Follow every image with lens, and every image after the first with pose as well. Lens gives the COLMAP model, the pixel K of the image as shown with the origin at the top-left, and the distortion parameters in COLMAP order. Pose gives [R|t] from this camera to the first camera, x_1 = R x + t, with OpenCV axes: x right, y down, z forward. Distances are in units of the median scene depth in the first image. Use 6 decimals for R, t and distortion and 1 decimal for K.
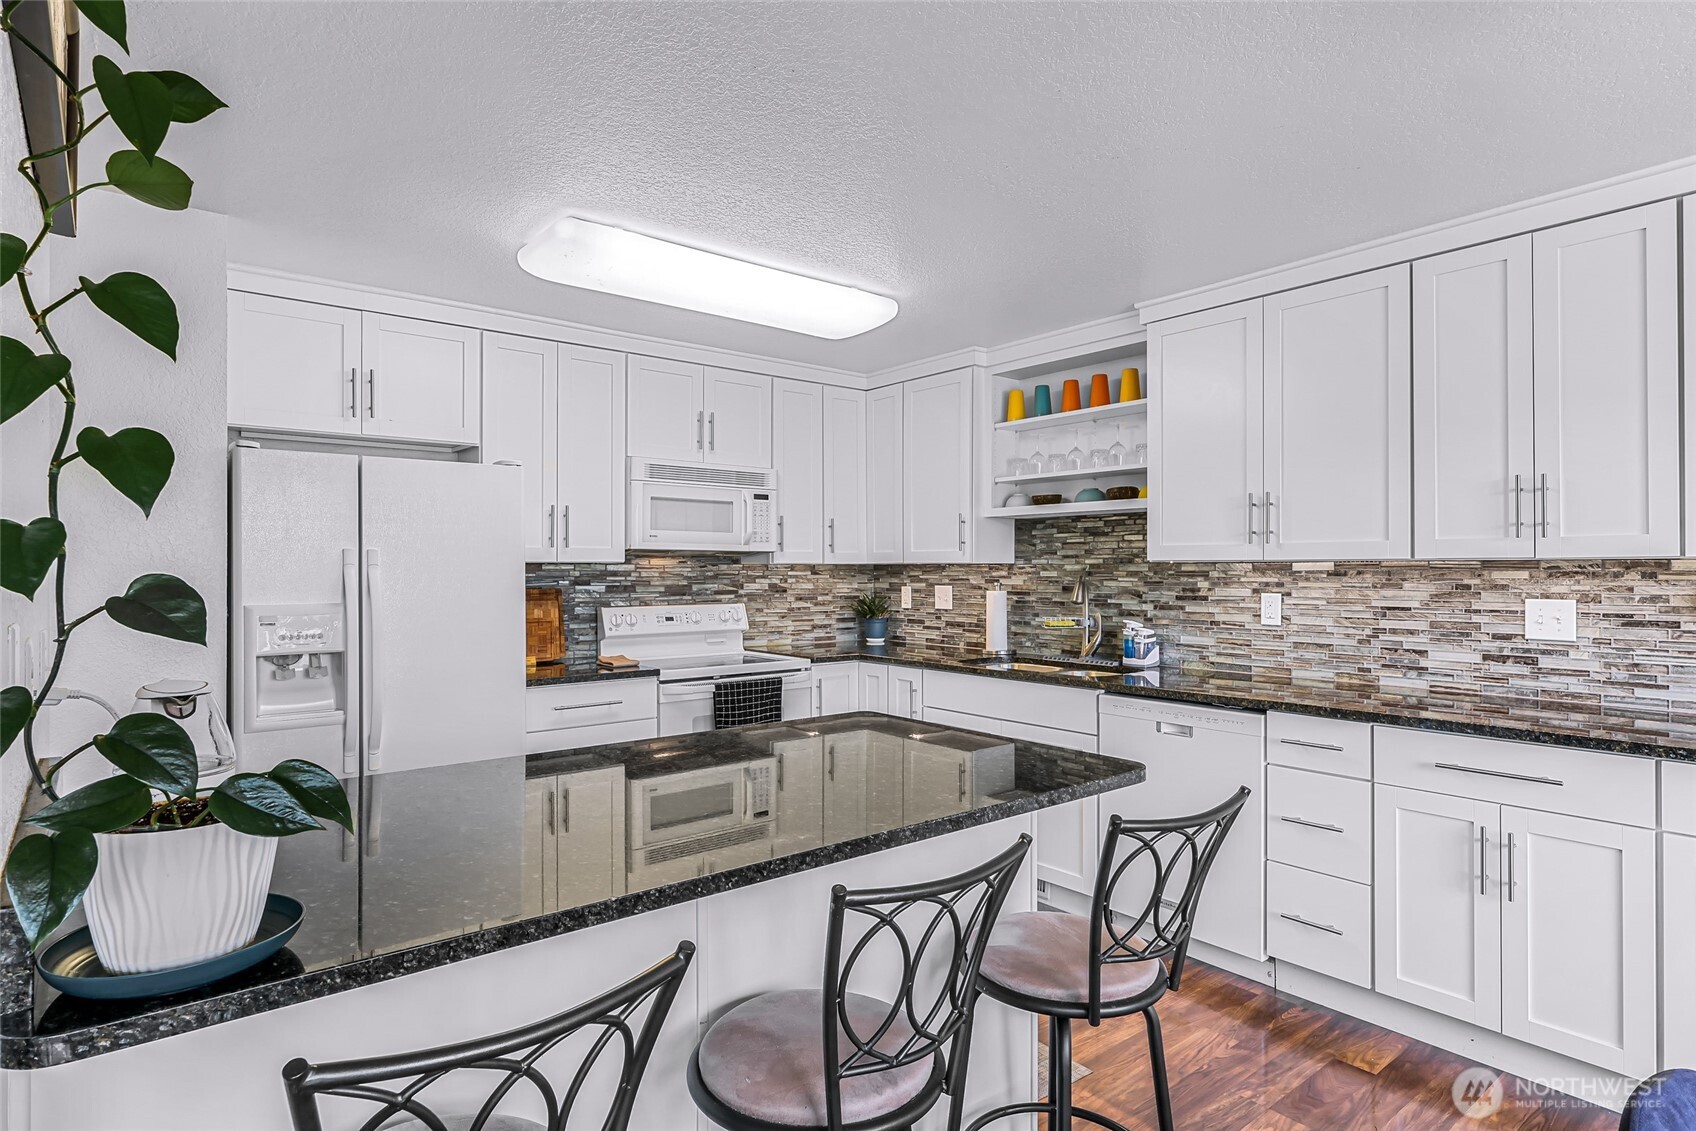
lens RADIAL K [[908.4, 0, 848.0], [0, 908.4, 565.5], [0, 0, 1]] dist [-0.001646, -0.000289]
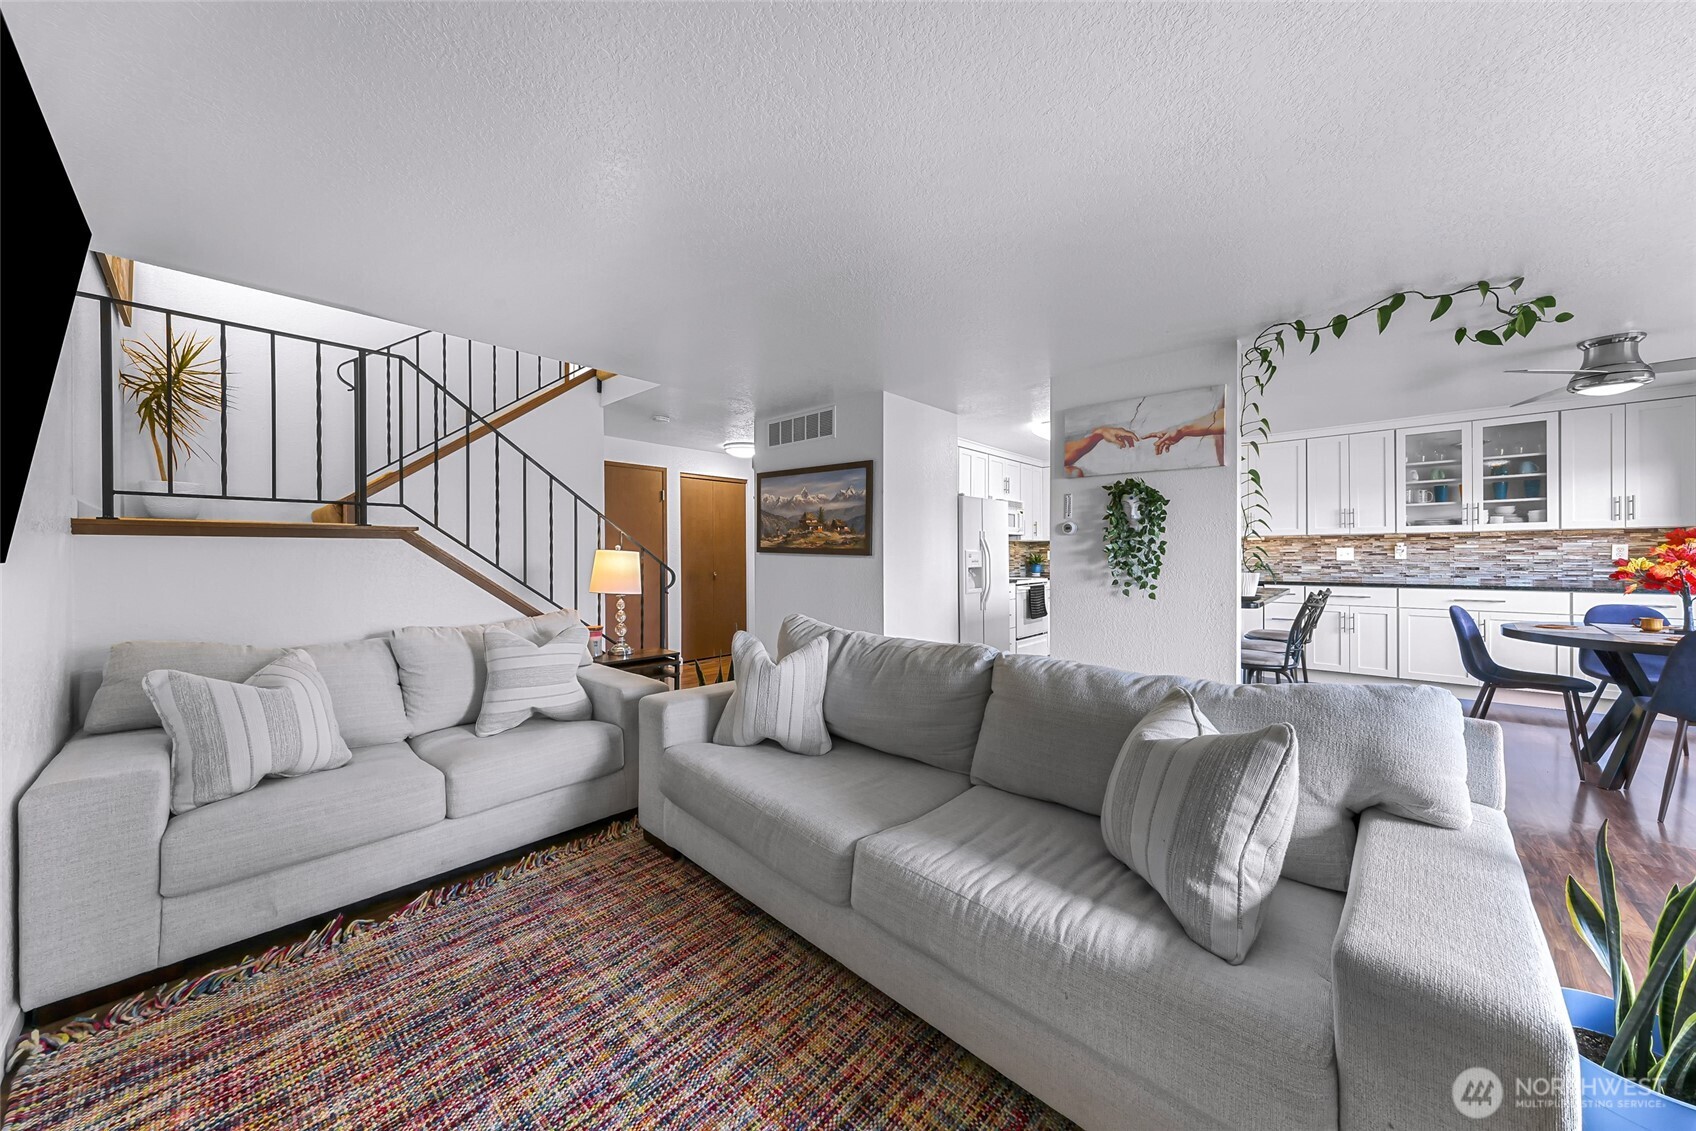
lens RADIAL K [[571.6, 0, 853.6], [0, 571.6, 561.5], [0, 0, 1]] dist [0.000043, -0.000123]
pose [[0.987816, -0.006929, 0.155473, -1.036095], [0.004846, 0.999893, 0.013777, 0.041731], [-0.155552, -0.012856, 0.987744, -0.592705]]
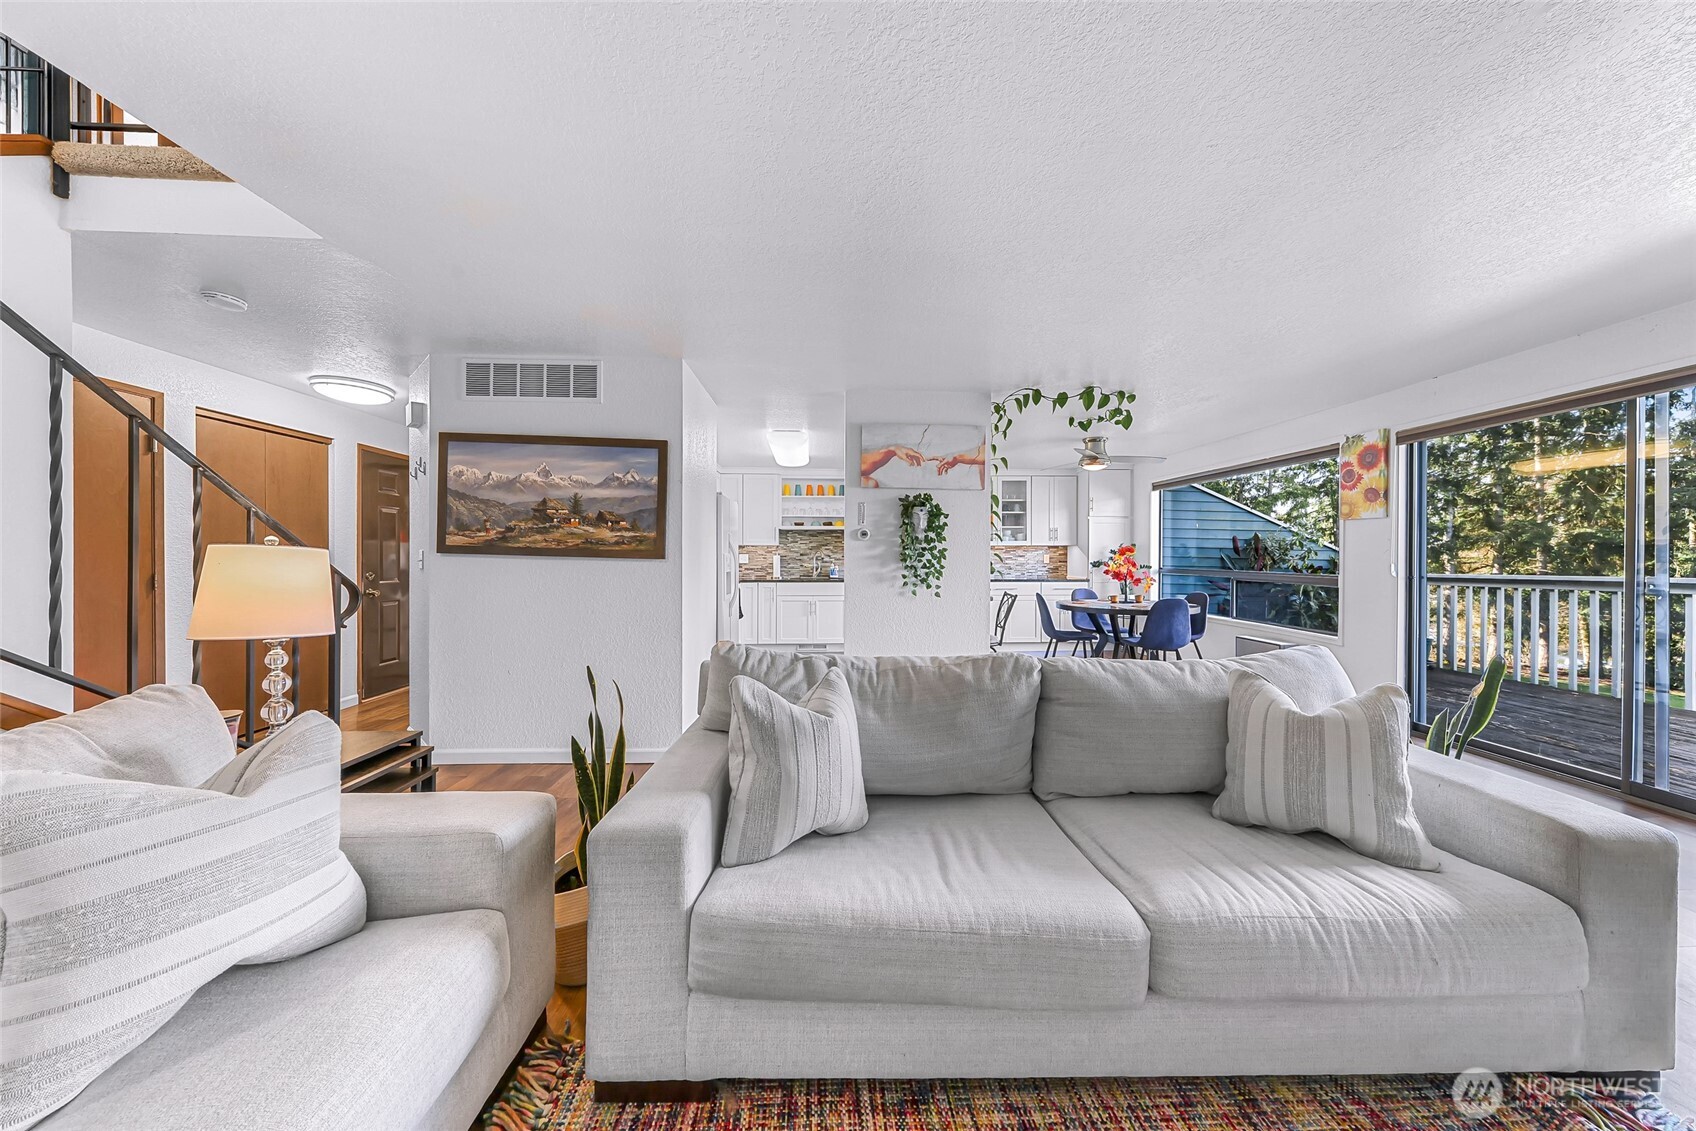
lens RADIAL K [[530.6, 0, 848.0], [0, 530.6, 565.5], [0, 0, 1]] dist [-0.001580, -0.000385]
pose [[0.600537, -0.011153, 0.799519, -1.343559], [-0.004295, 0.999843, 0.017174, 0.040275], [-0.799586, -0.013748, 0.600395, -0.205773]]
